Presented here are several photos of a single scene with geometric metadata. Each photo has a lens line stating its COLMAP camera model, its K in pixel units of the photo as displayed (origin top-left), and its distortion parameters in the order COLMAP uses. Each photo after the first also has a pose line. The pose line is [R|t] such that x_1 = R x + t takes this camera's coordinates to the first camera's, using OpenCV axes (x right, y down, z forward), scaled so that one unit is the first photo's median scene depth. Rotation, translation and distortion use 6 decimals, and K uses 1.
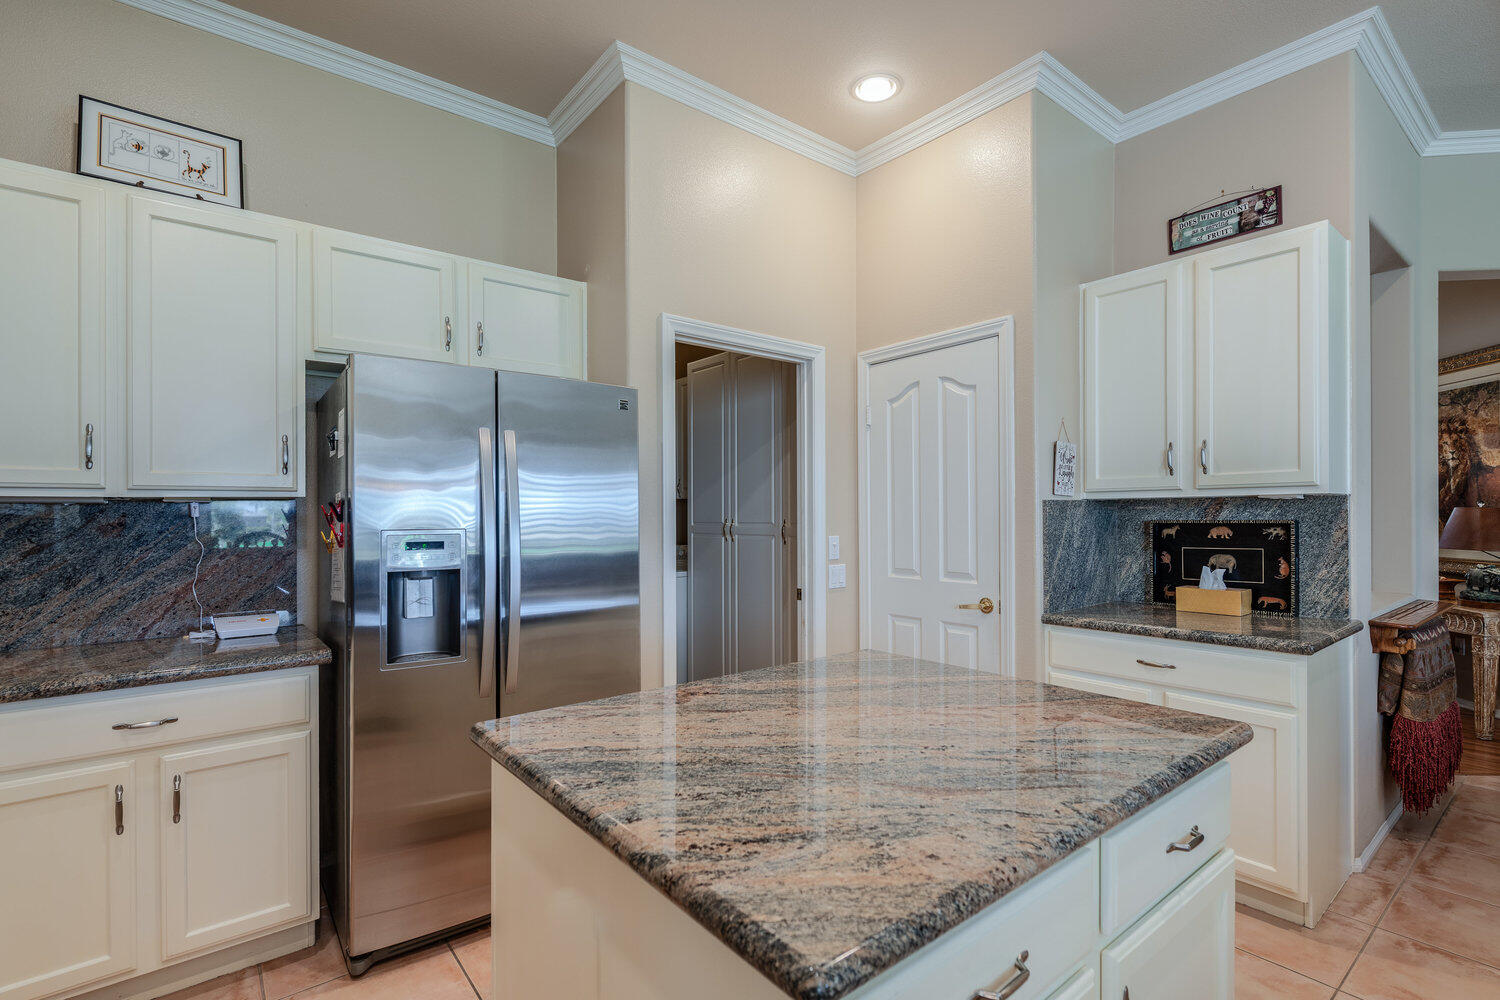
lens RADIAL K [[703.5, 0, 750.0], [0, 703.5, 500.0], [0, 0, 1]] dist [-0.000887, -0.001450]
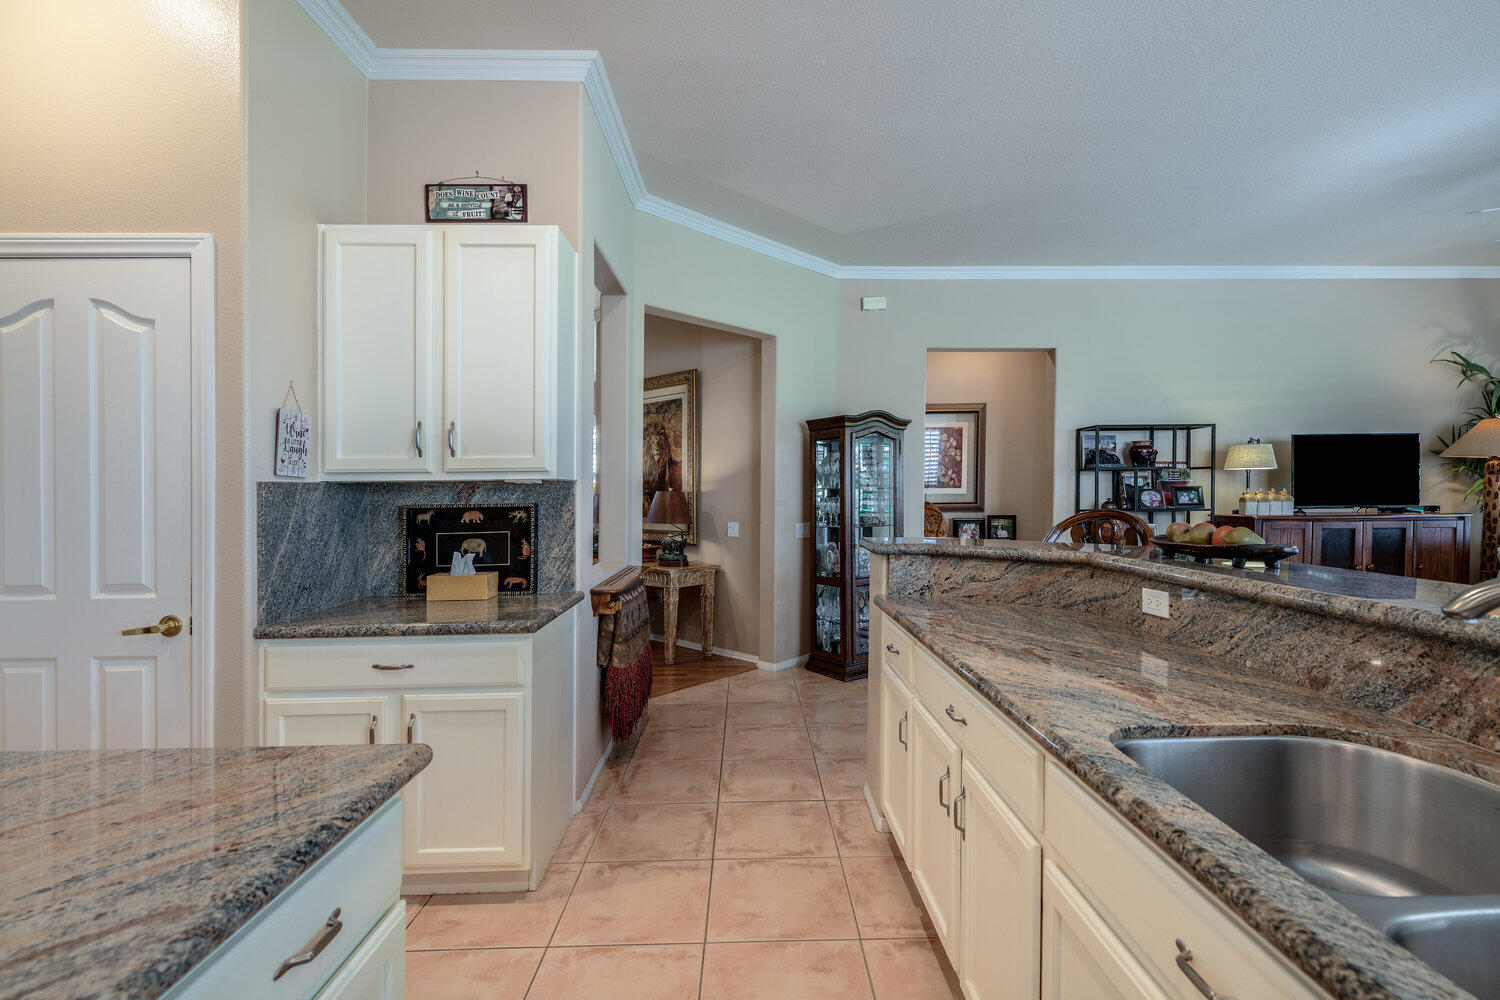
lens RADIAL K [[703.5, 0, 750.0], [0, 703.5, 500.0], [0, 0, 1]] dist [-0.000887, -0.001450]
pose [[0.620188, -0.008610, 0.784406, 0.136635], [-0.010293, 0.999764, 0.019113, -0.000476], [-0.784386, -0.019927, 0.619953, 0.078553]]
